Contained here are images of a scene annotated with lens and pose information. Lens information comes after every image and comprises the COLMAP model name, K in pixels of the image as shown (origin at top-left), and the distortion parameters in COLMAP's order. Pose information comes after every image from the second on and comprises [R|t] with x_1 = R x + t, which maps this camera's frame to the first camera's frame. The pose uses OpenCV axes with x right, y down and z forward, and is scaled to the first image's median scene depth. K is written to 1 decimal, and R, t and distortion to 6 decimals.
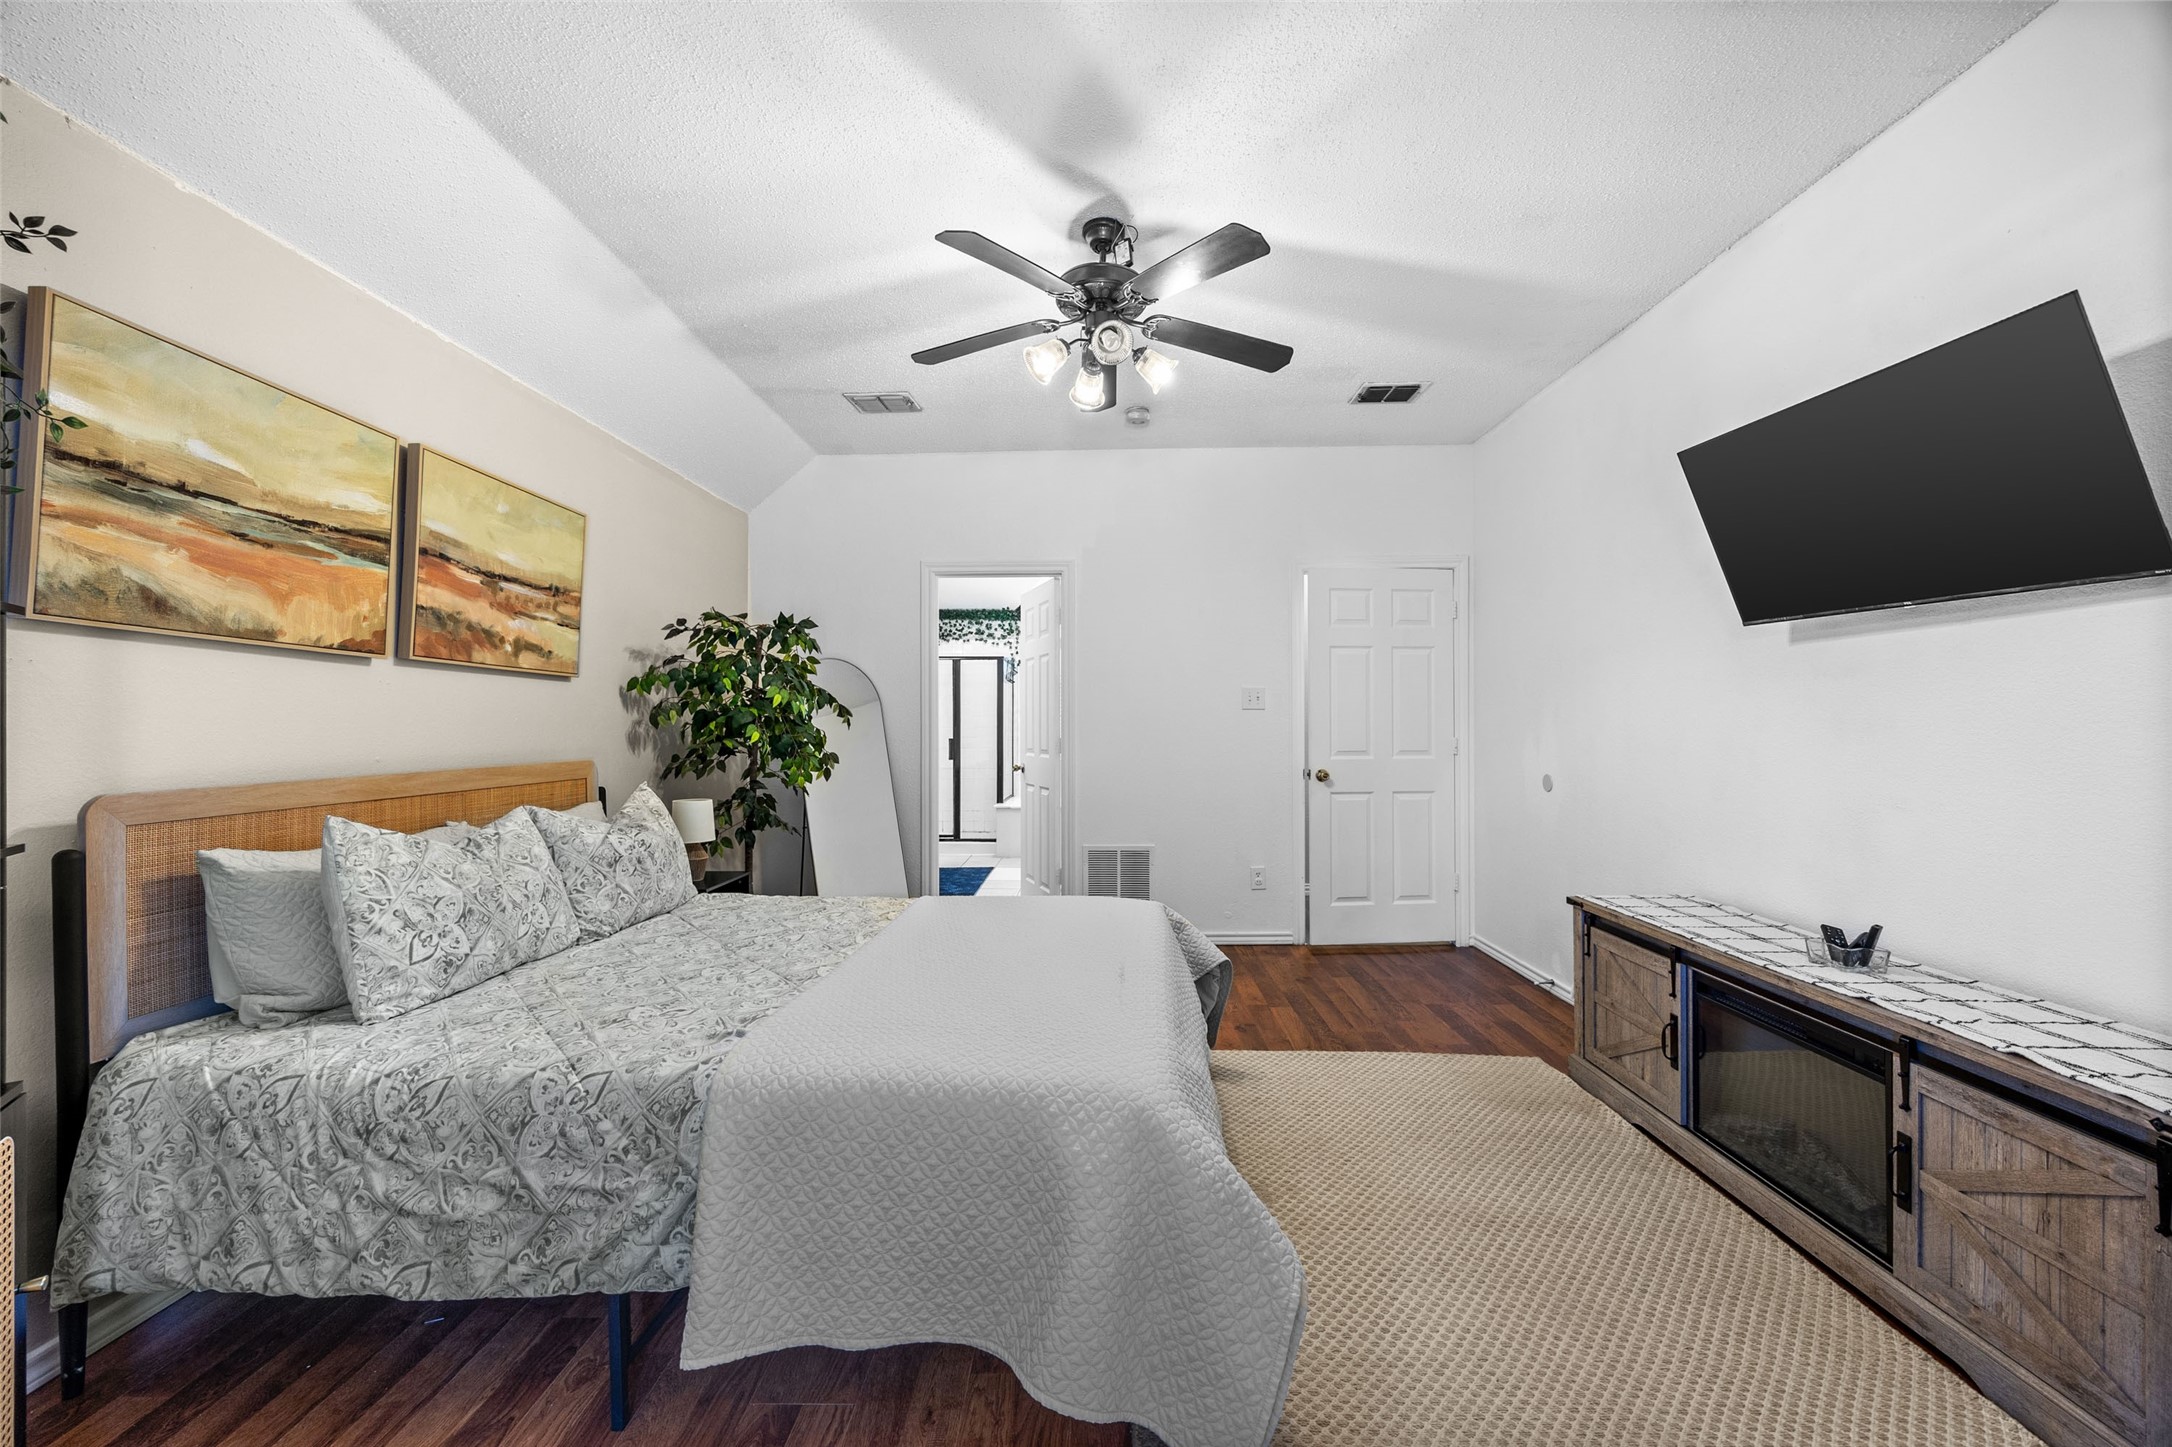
lens RADIAL K [[826.9, 0, 1080.1], [0, 826.9, 721.4], [0, 0, 1]] dist [-0.005255, 0.000099]
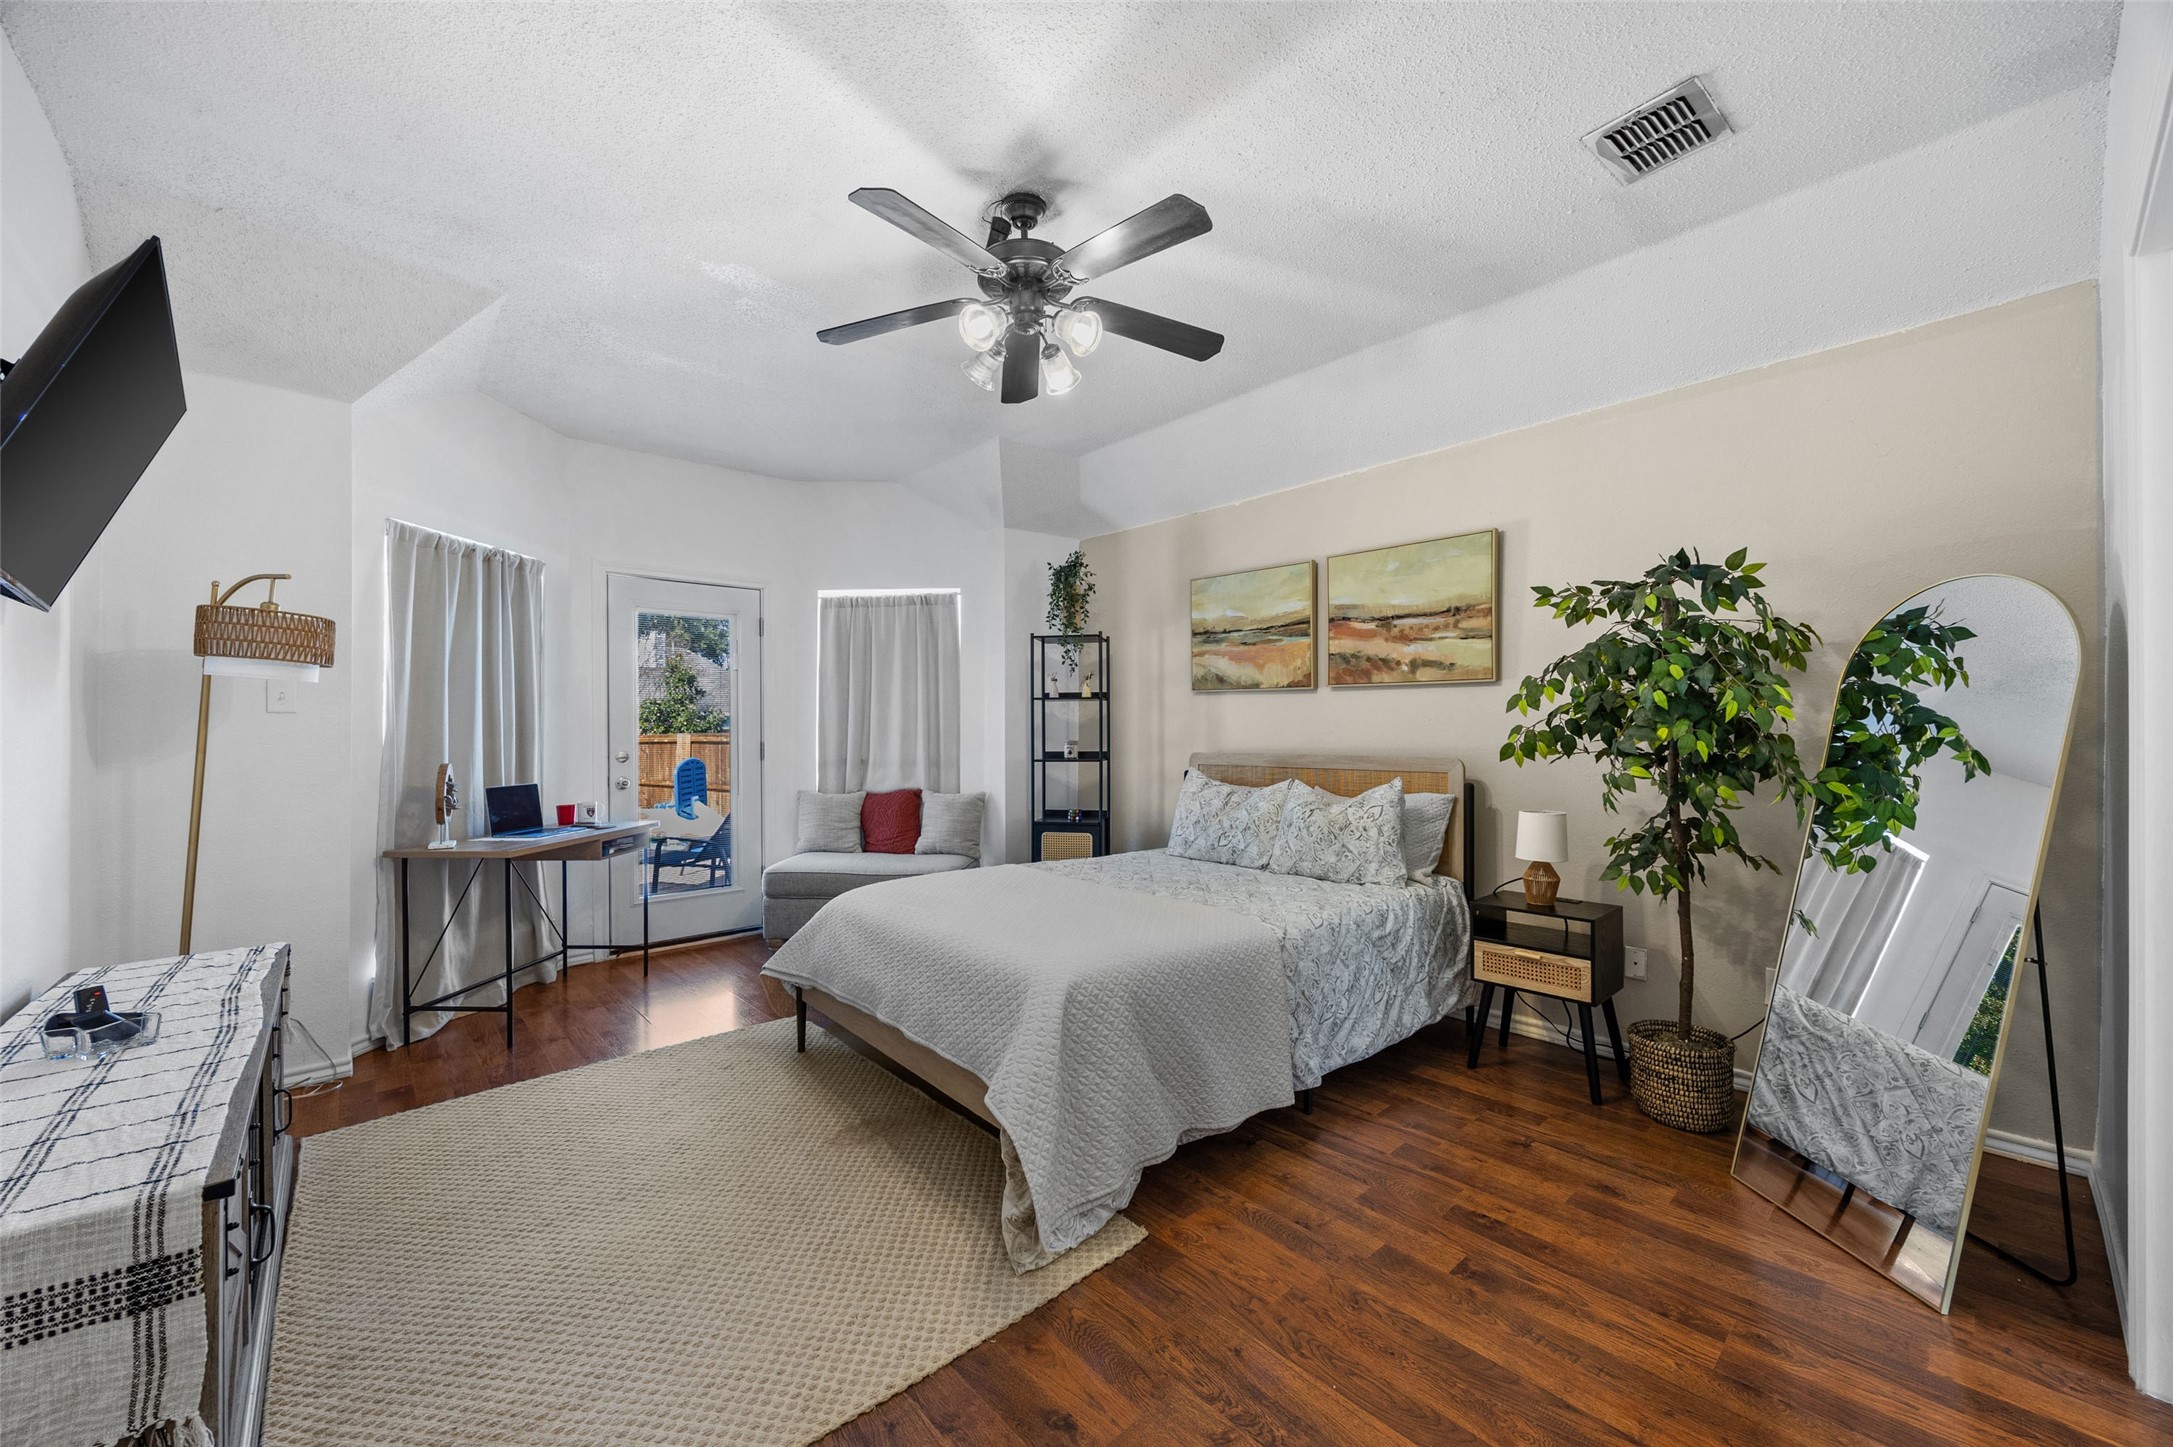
lens RADIAL K [[827.3, 0, 1085.1], [0, 827.3, 726.6], [0, 0, 1]] dist [-0.005255, 0.000099]
pose [[-0.733185, 0.000803, -0.680028, 0.643281], [0.005851, 0.999970, -0.005127, 0.009279], [0.680004, -0.007737, -0.733168, 1.790201]]
